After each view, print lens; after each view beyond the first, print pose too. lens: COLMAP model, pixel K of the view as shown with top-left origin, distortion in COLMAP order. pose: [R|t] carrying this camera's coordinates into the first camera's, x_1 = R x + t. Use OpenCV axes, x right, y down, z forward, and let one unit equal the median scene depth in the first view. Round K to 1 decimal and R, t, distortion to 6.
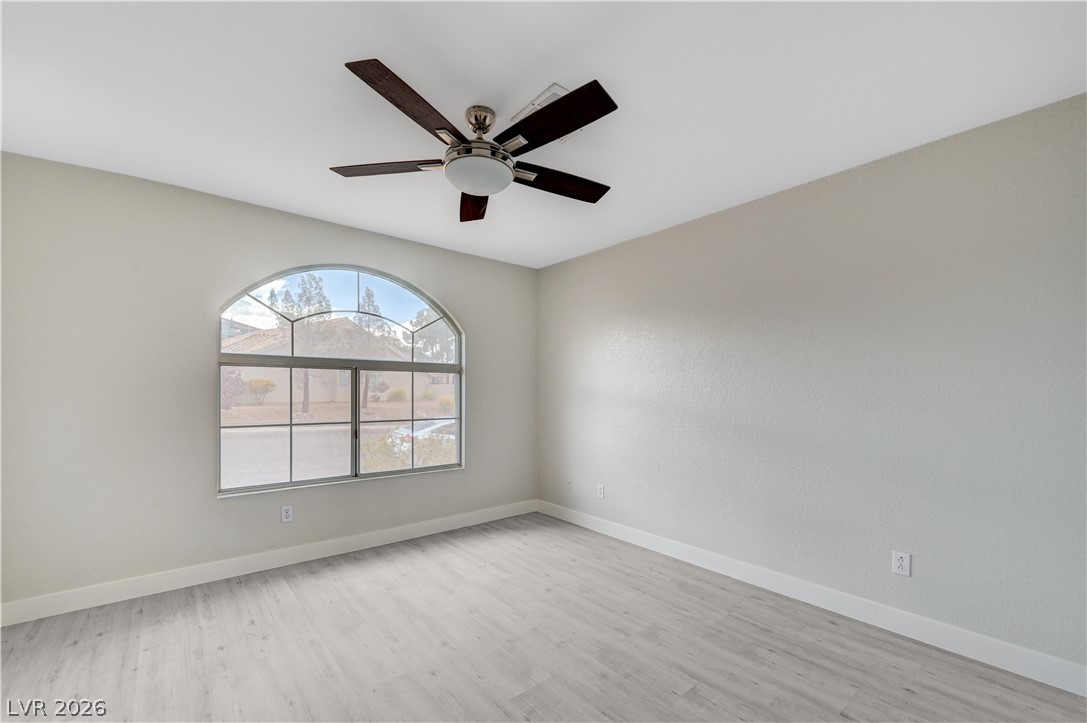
lens RADIAL K [[437.9, 0, 525.8], [0, 437.9, 390.7], [0, 0, 1]] dist [0.000096, -0.000147]
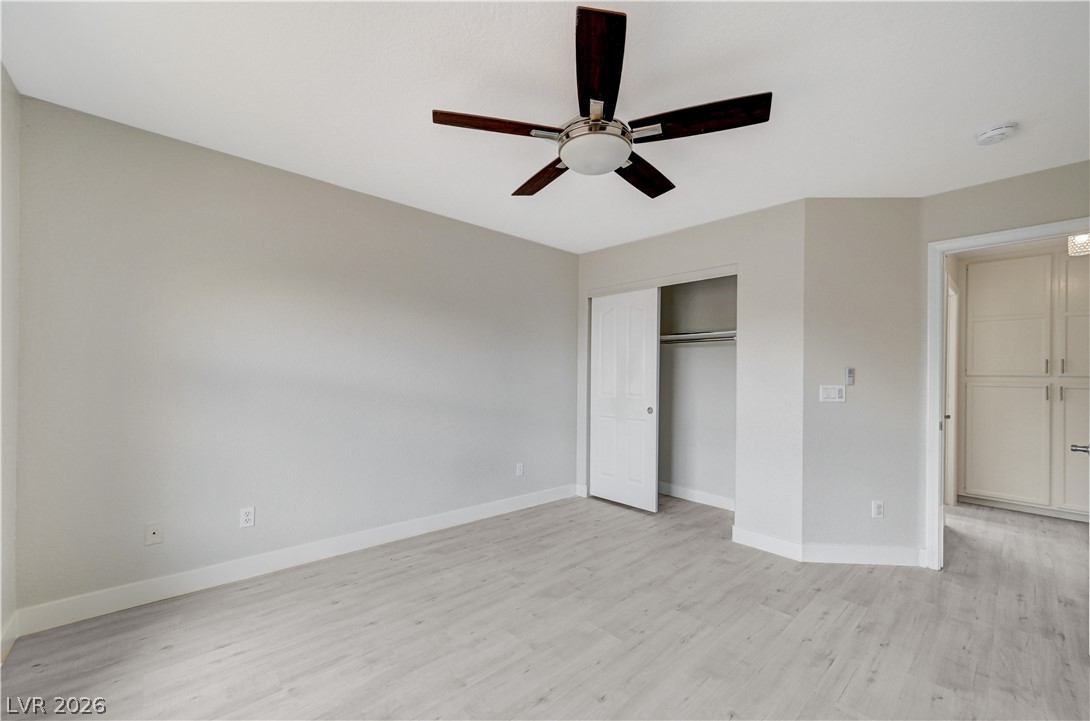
lens RADIAL K [[439.1, 0, 547.8], [0, 439.1, 369.2], [0, 0, 1]] dist [0.000096, -0.000147]
pose [[-0.062126, 0.003346, 0.998063, -0.952638], [-0.015057, 0.999877, -0.004289, -0.005830], [-0.997955, -0.015295, -0.062068, 1.031542]]
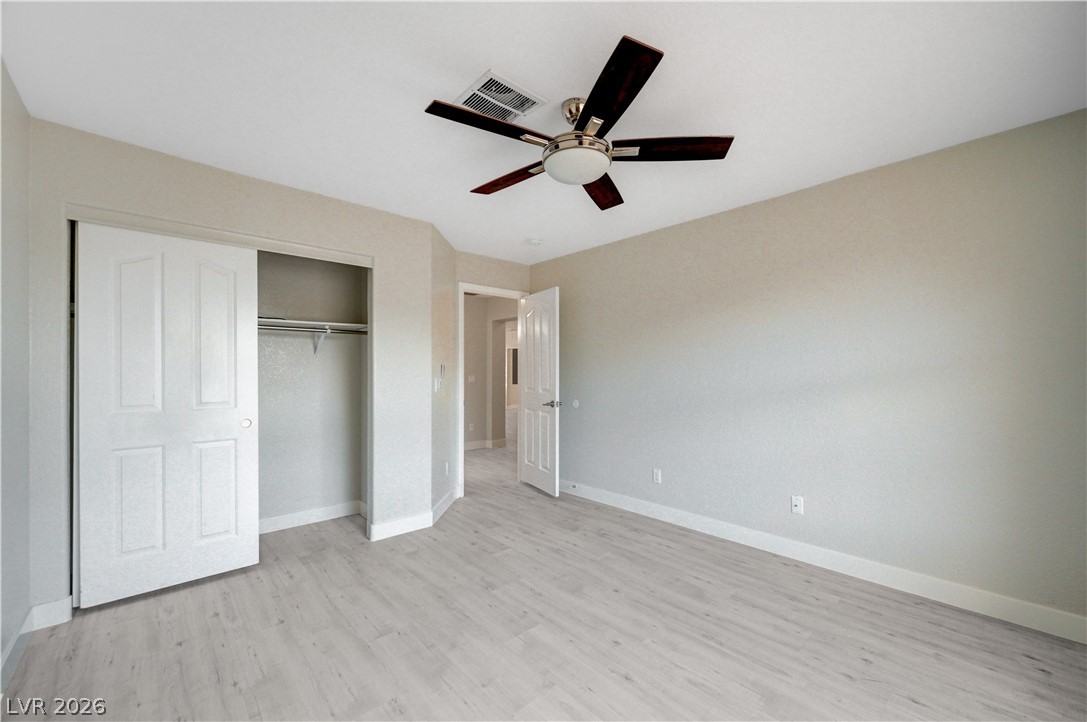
lens RADIAL K [[437.9, 0, 546.6], [0, 437.9, 366.8], [0, 0, 1]] dist [0.000096, -0.000147]
pose [[-0.997575, -0.006160, -0.069322, 0.028647], [-0.005431, 0.999928, -0.010700, -0.004599], [0.069383, -0.010298, -0.997537, 1.799351]]
